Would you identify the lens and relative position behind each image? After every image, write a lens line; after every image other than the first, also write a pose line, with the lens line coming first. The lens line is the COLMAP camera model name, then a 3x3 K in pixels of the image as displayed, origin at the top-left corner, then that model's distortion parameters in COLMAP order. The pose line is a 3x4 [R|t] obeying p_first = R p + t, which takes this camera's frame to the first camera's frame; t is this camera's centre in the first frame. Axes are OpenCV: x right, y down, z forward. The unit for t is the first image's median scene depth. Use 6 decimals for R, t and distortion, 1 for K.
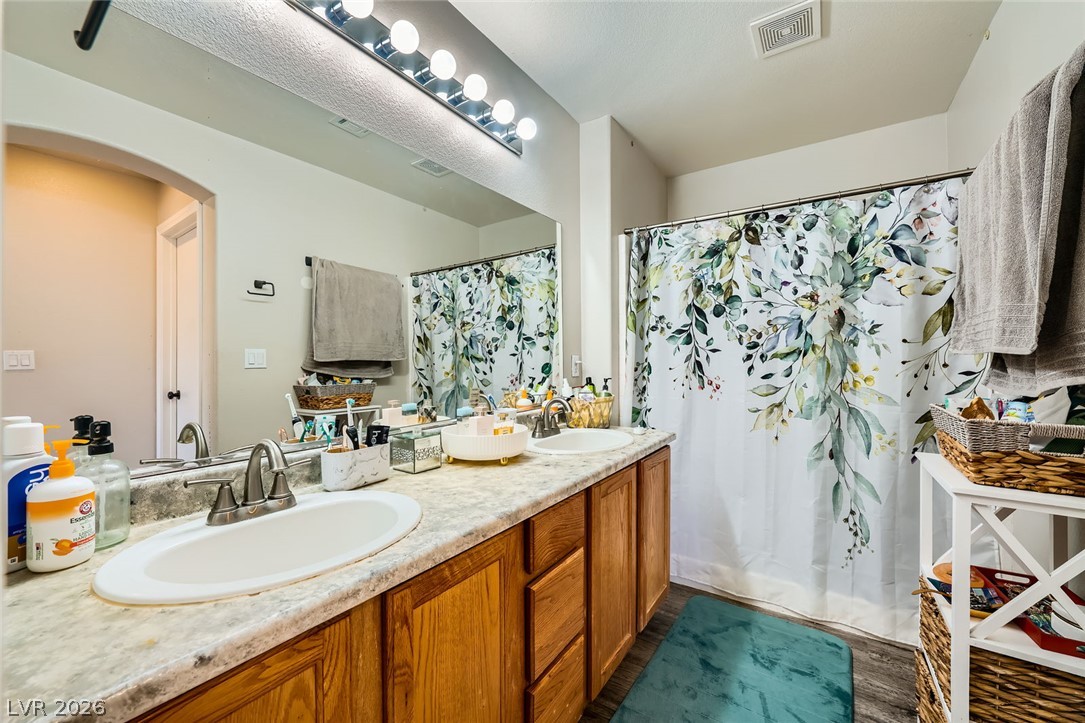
lens RADIAL K [[431.5, 0, 541.7], [0, 431.5, 362.0], [0, 0, 1]] dist [-0.017139, 0.003449]
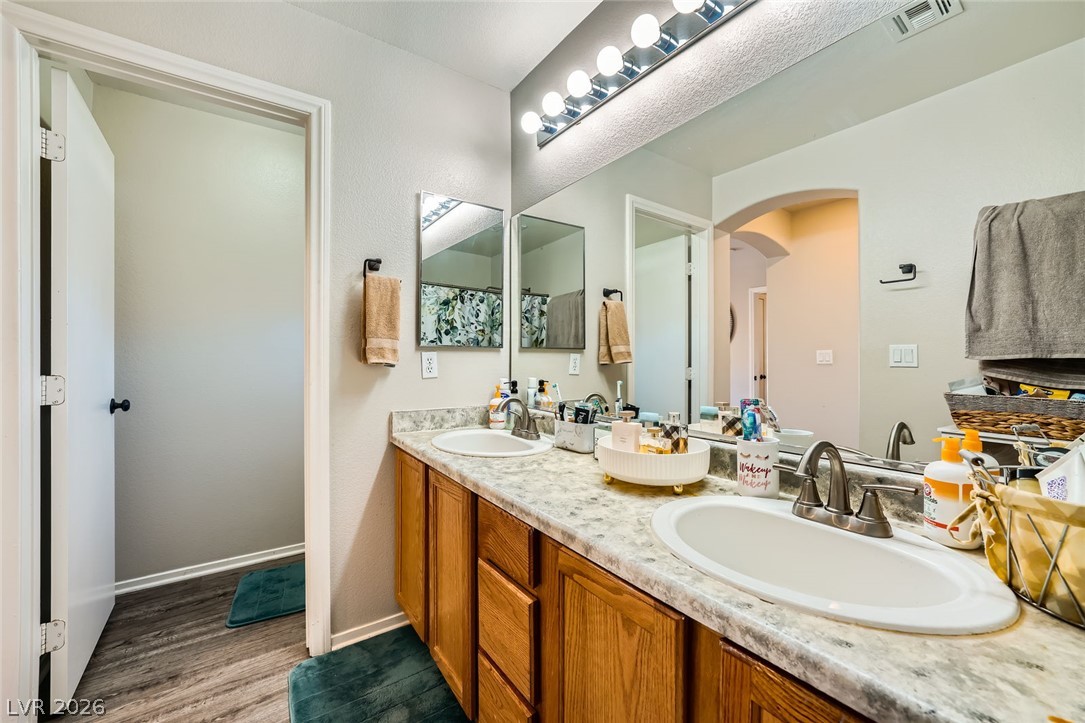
lens RADIAL K [[431.5, 0, 534.9], [0, 431.5, 356.8], [0, 0, 1]] dist [-0.017139, 0.003449]
pose [[-0.372895, 0.001664, -0.927872, 0.805356], [-0.008513, 0.999950, 0.005214, -0.007876], [0.927834, 0.009843, -0.372863, 1.292725]]
